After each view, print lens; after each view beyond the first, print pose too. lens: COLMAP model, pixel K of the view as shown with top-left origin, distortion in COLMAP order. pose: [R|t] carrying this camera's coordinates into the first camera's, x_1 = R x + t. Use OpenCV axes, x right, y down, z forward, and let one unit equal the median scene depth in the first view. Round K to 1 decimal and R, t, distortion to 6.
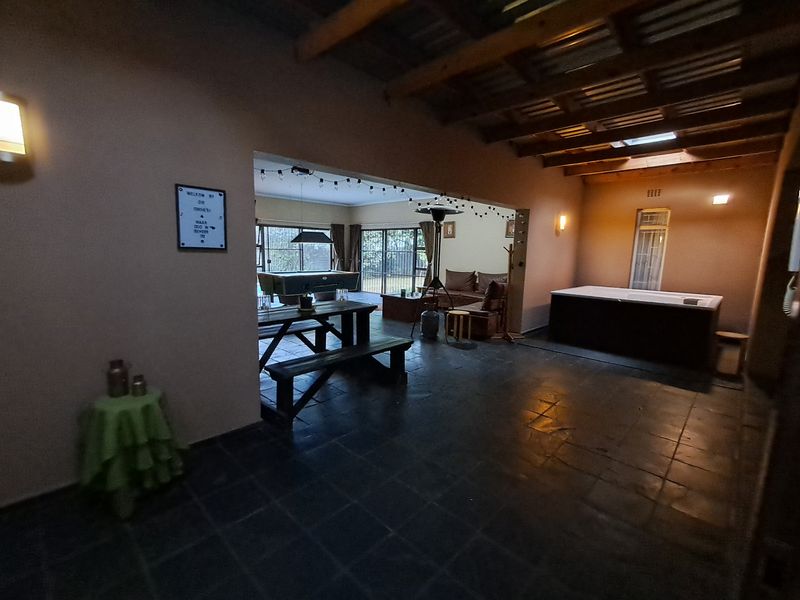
lens RADIAL K [[361.4, 0, 398.0], [0, 361.4, 303.3], [0, 0, 1]] dist [0.001779, 0.000013]
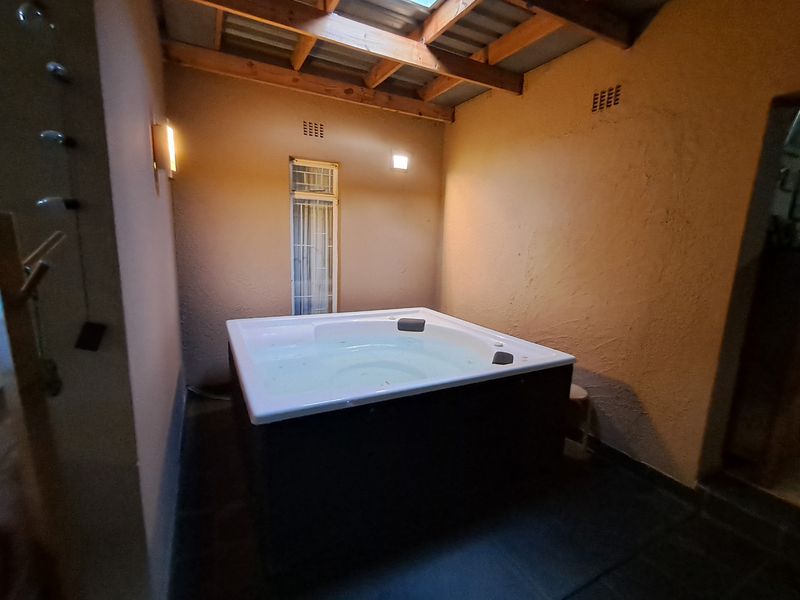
lens RADIAL K [[361.4, 0, 398.0], [0, 361.4, 303.3], [0, 0, 1]] dist [0.001779, 0.000013]
pose [[0.300947, -0.173699, 0.937688, 0.194392], [0.114208, 0.982760, 0.145393, -0.113202], [-0.946777, 0.063336, 0.315597, 0.709769]]
